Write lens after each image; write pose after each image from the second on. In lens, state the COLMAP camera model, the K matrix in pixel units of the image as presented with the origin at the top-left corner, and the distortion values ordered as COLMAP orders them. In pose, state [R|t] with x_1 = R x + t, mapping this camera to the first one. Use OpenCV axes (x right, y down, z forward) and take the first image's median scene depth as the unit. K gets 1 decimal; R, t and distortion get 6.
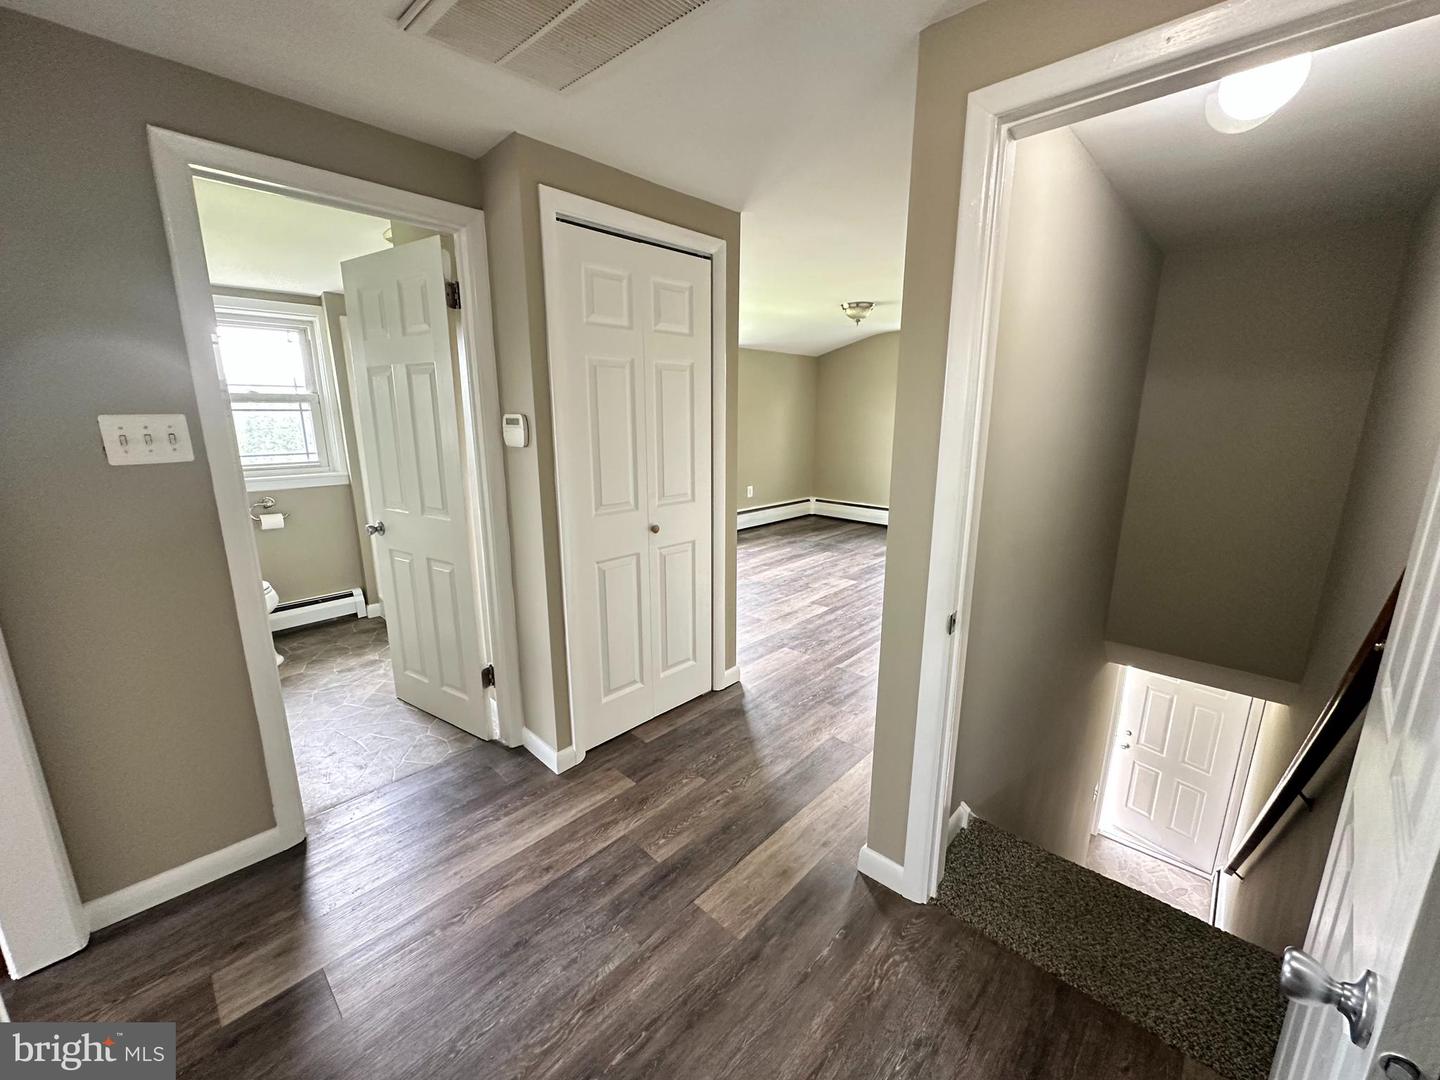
lens RADIAL K [[574.0, 0, 720.0], [0, 574.0, 540.0], [0, 0, 1]] dist [-0.001053, -0.000219]
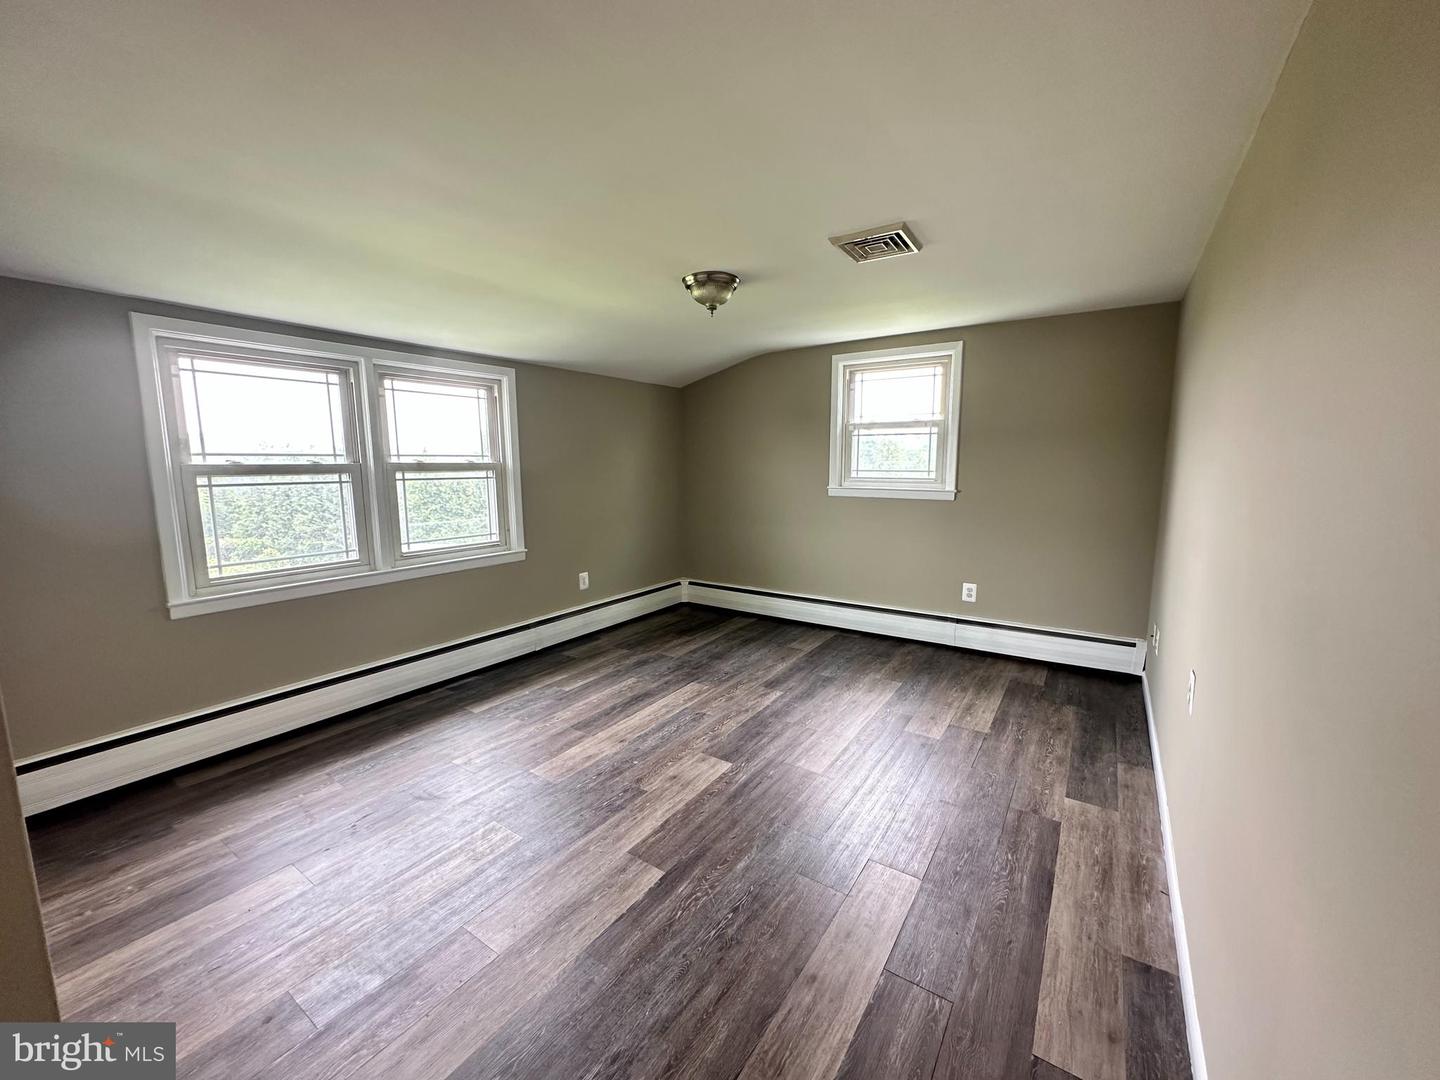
lens RADIAL K [[574.0, 0, 720.0], [0, 574.0, 540.0], [0, 0, 1]] dist [-0.001053, -0.000219]
pose [[0.987027, -0.030180, 0.157694, 0.145366], [0.043906, 0.995473, -0.084299, -0.094479], [-0.154436, 0.090129, 0.983883, 0.435923]]
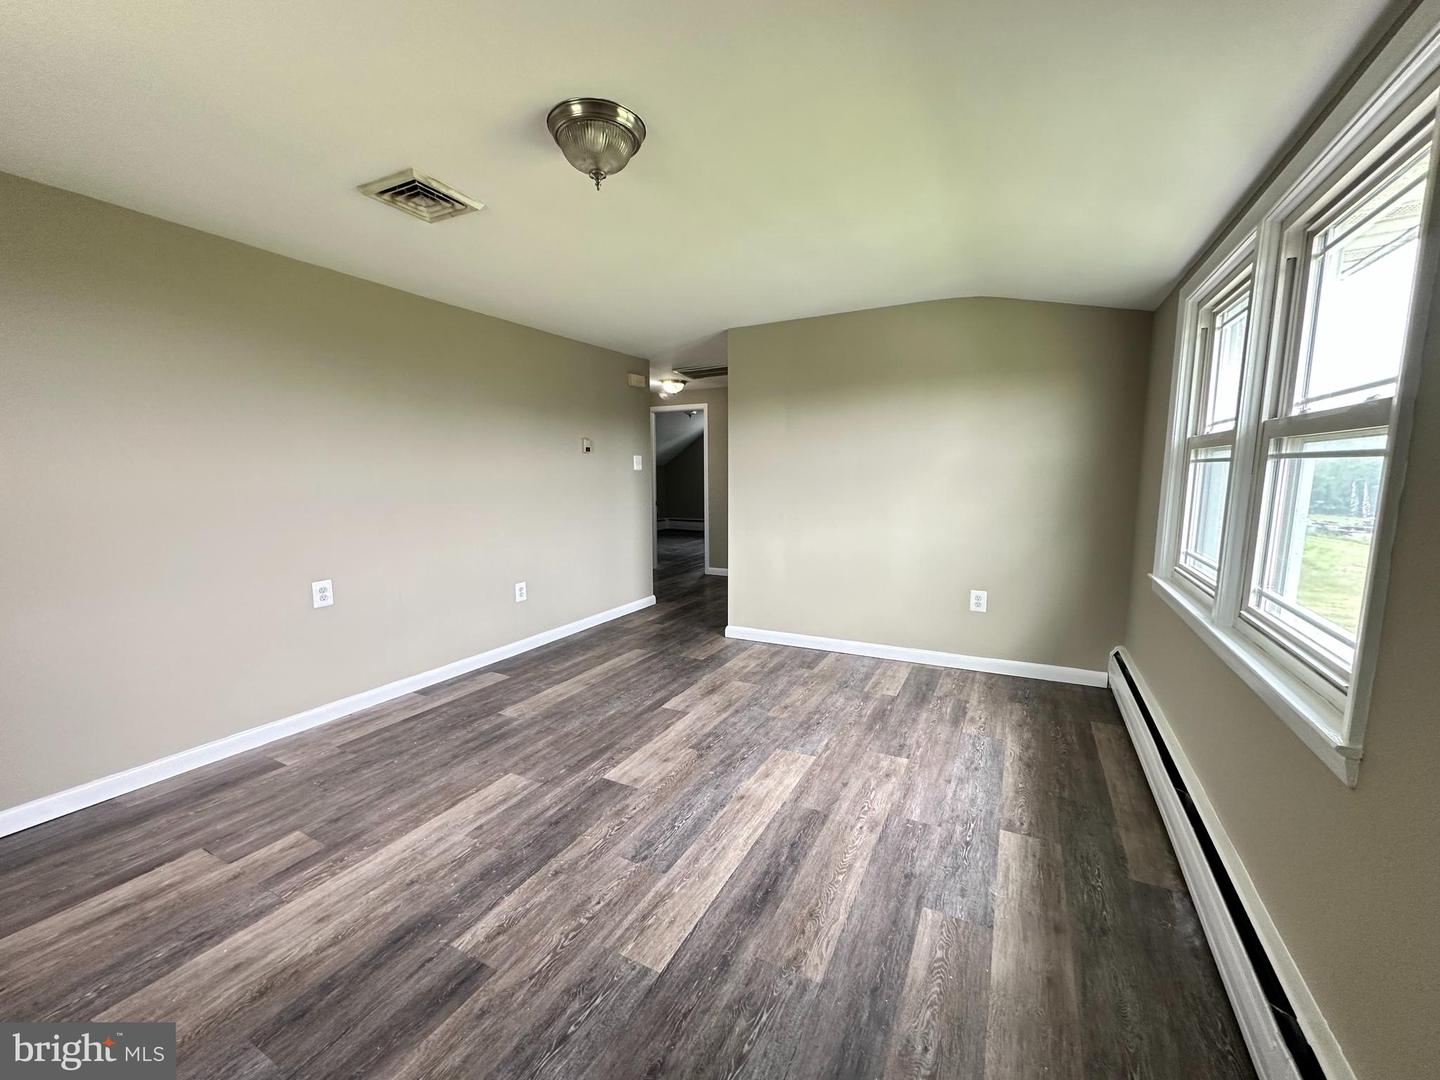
lens RADIAL K [[574.0, 0, 720.0], [0, 574.0, 540.0], [0, 0, 1]] dist [-0.001053, -0.000219]
pose [[-0.963740, 0.035304, -0.264498, 0.262283], [-0.056396, 0.941872, 0.331205, -0.284922], [0.260816, 0.334112, -0.905728, 1.387357]]
